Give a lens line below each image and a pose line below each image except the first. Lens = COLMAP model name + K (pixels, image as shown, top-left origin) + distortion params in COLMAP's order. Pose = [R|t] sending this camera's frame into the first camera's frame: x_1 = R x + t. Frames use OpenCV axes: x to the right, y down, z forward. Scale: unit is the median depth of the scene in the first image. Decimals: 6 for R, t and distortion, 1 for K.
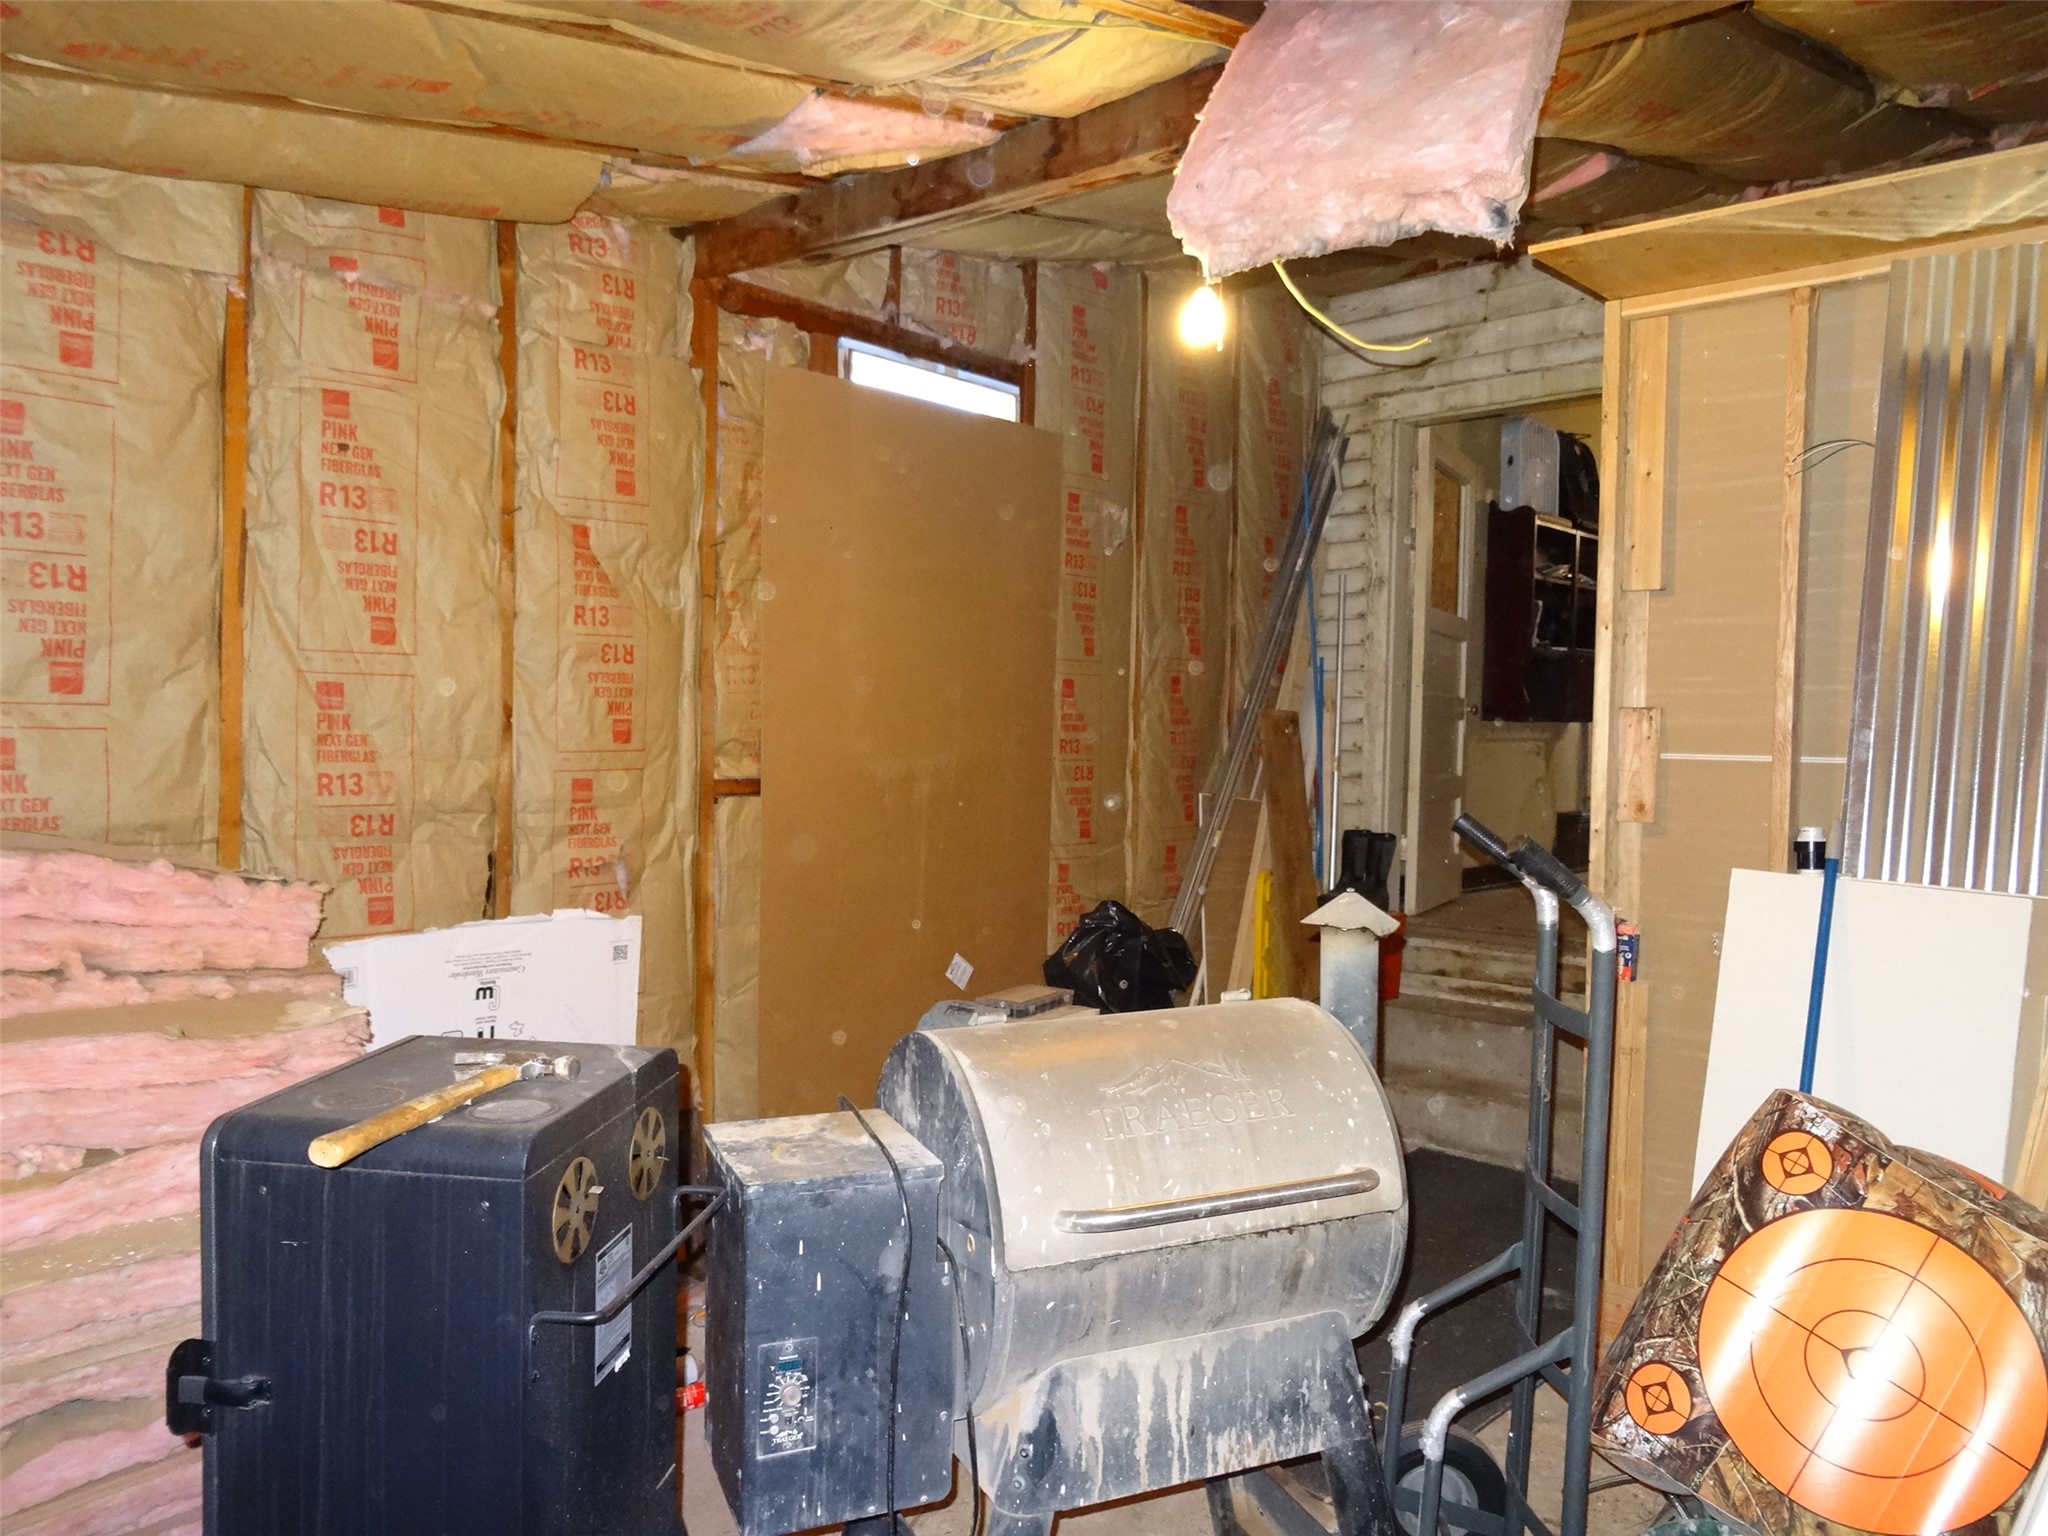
lens RADIAL K [[1468.8, 0, 1024.5], [0, 1468.8, 773.6], [0, 0, 1]] dist [0.005717, -0.004576]
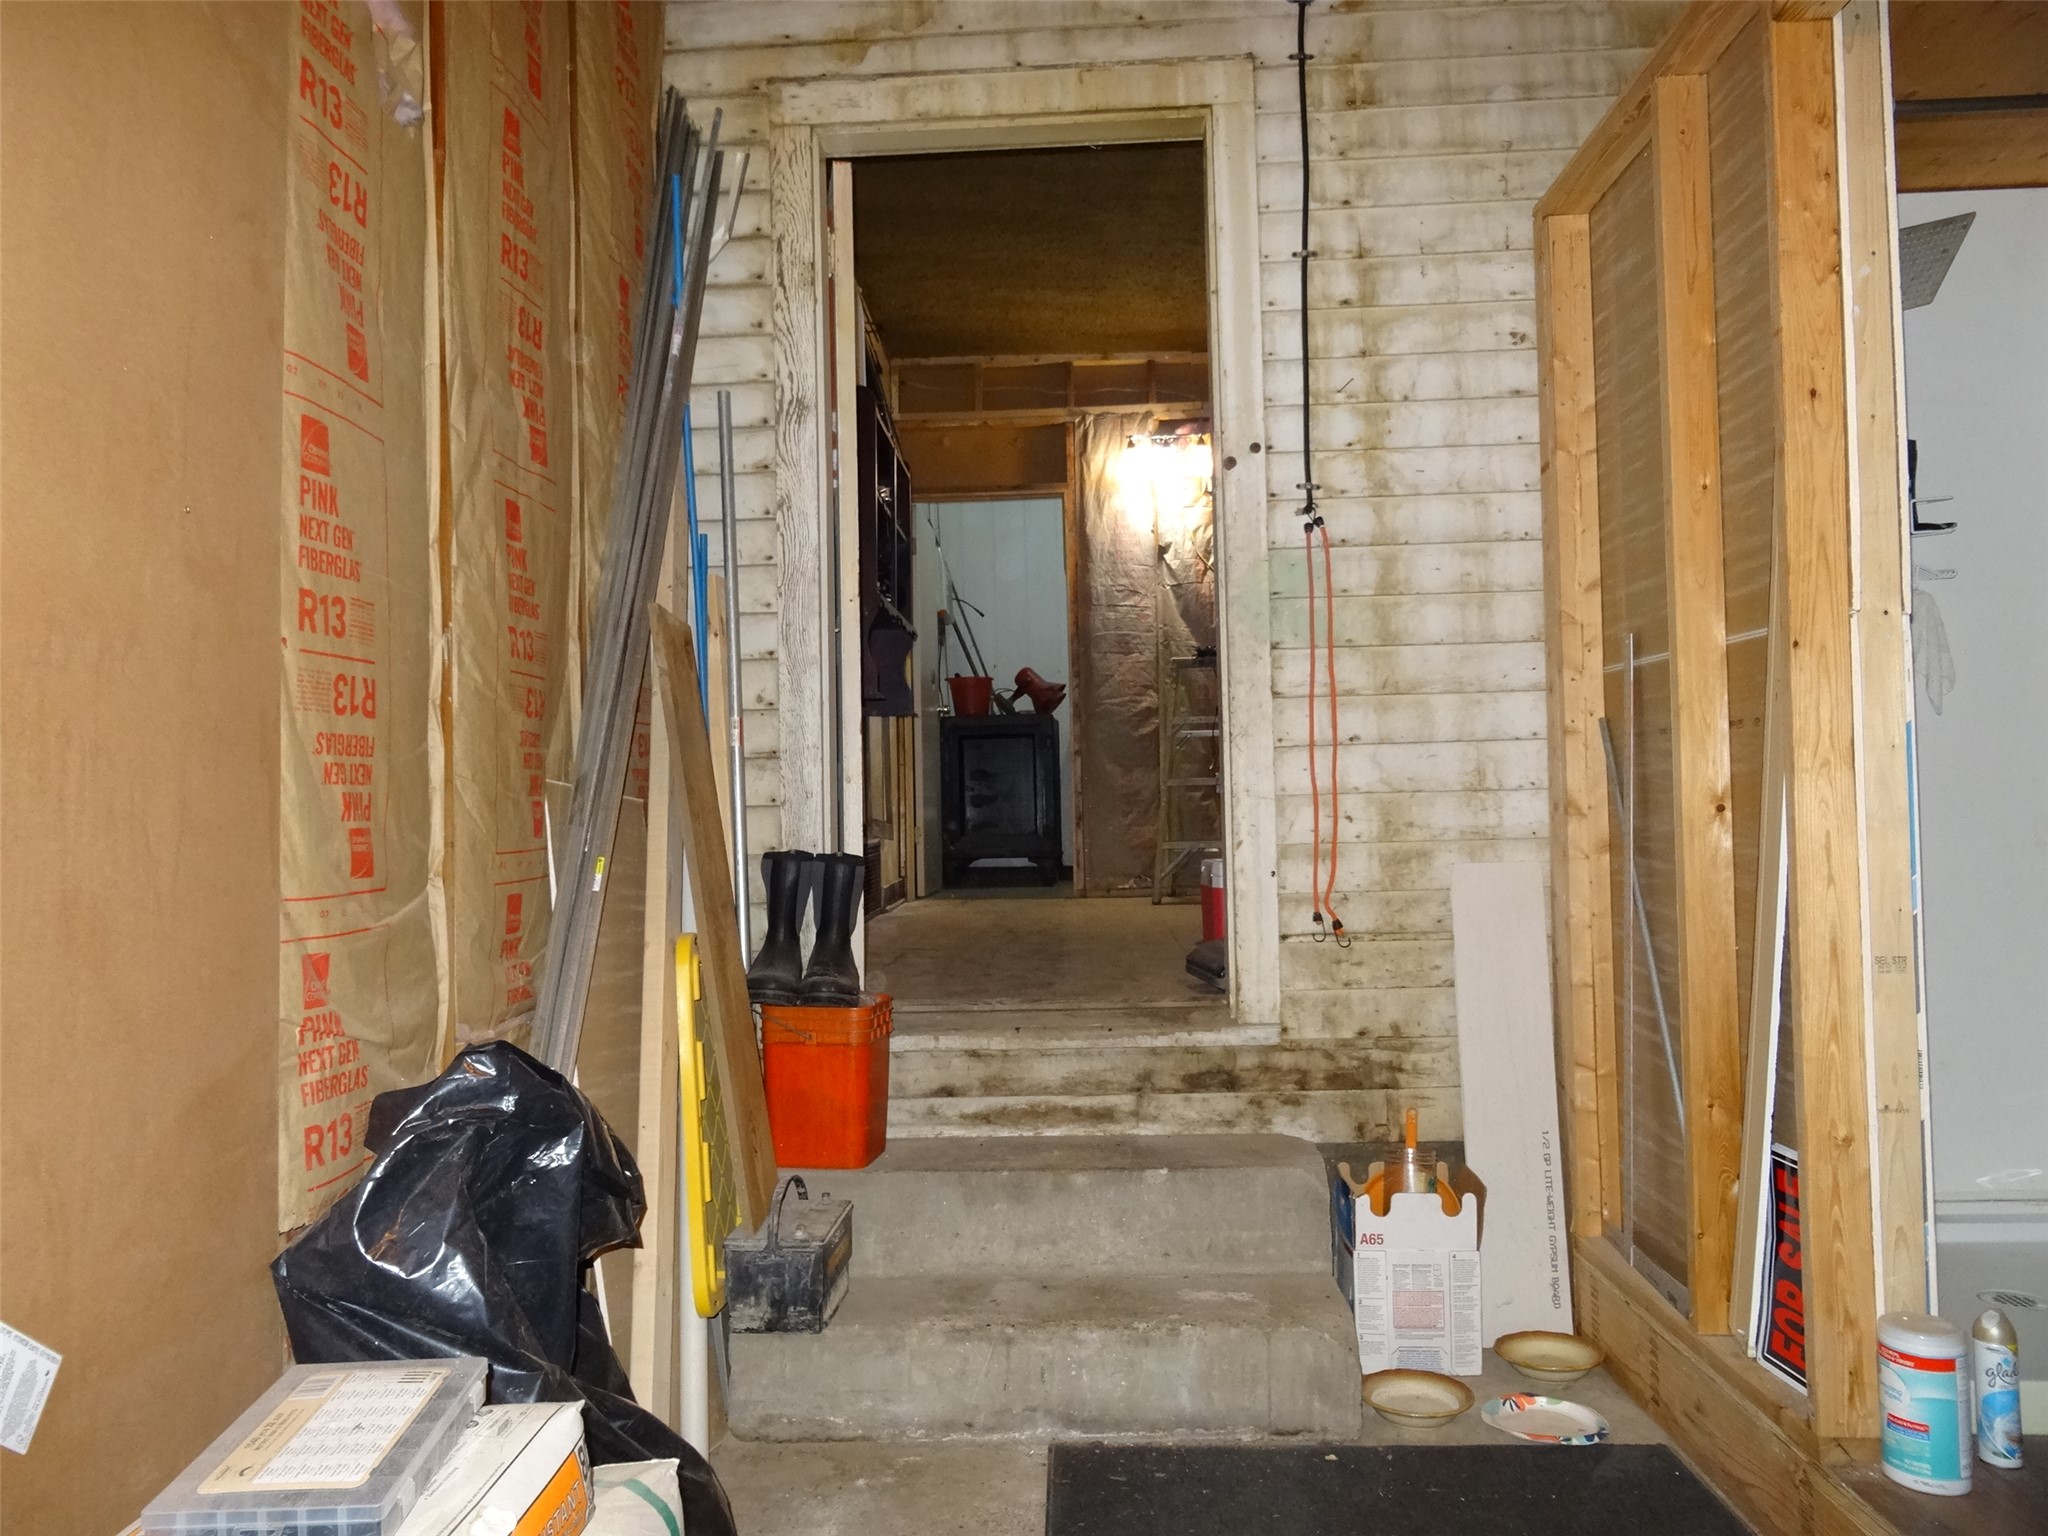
lens RADIAL K [[1468.8, 0, 1024.3], [0, 1468.8, 782.2], [0, 0, 1]] dist [0.005717, -0.004576]
pose [[0.765448, -0.019511, 0.643202, -0.057902], [0.050995, 0.998236, -0.030406, 0.034913], [-0.641474, 0.056075, 0.765093, 0.542470]]
